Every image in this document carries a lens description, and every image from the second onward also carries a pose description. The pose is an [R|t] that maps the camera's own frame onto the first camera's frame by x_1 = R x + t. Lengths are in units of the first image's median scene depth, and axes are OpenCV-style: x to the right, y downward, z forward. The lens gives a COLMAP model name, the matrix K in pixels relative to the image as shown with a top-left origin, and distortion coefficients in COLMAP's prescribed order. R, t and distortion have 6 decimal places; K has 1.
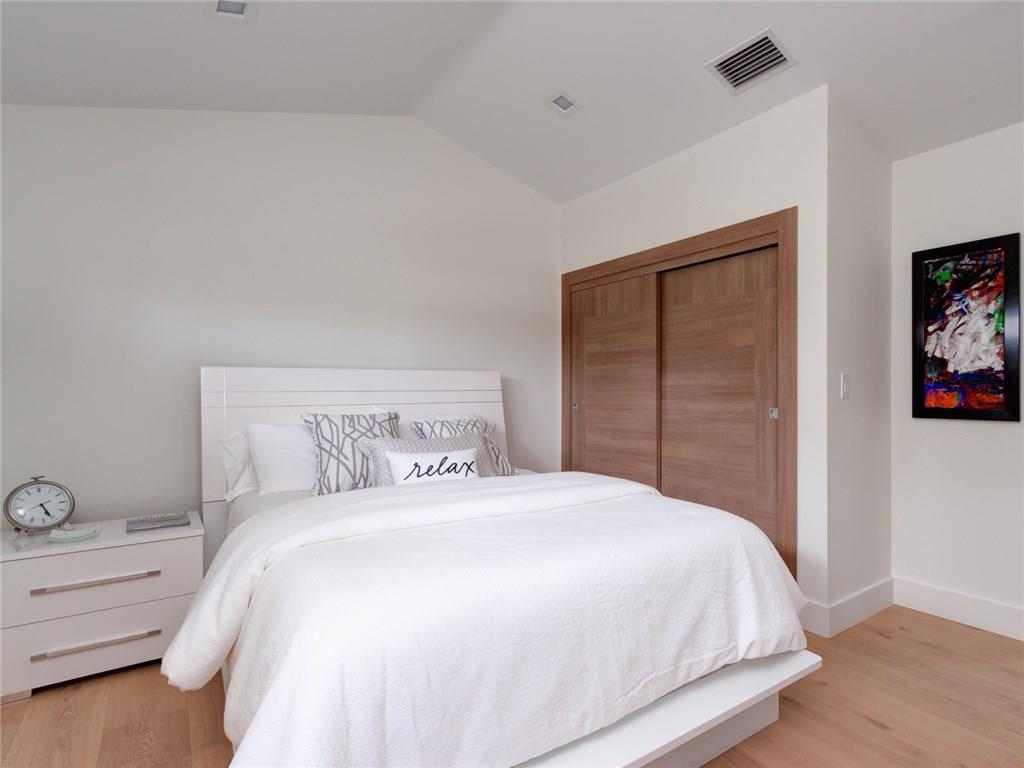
lens RADIAL K [[531.2, 0, 514.9], [0, 531.2, 388.5], [0, 0, 1]] dist [-0.003686, -0.000498]
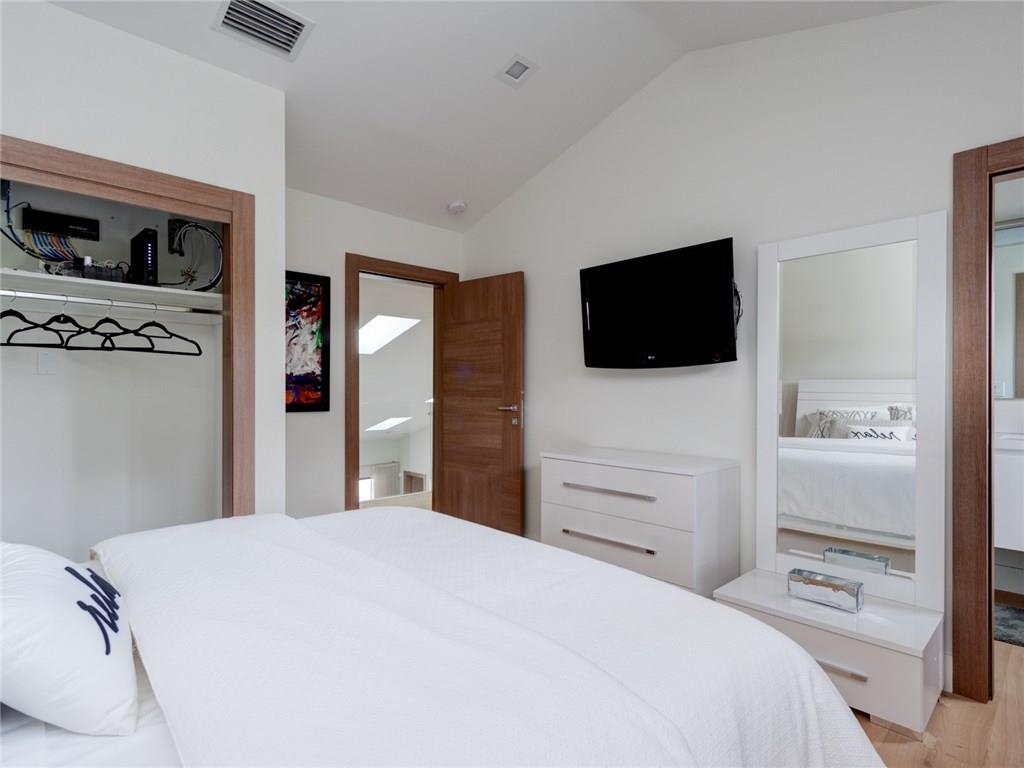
lens RADIAL K [[531.2, 0, 515.4], [0, 531.2, 387.3], [0, 0, 1]] dist [-0.003686, -0.000498]
pose [[-0.158934, 0.007618, 0.987260, -0.491174], [-0.005811, 0.999946, -0.008652, 0.007722], [-0.987272, -0.007112, -0.158881, 0.700073]]
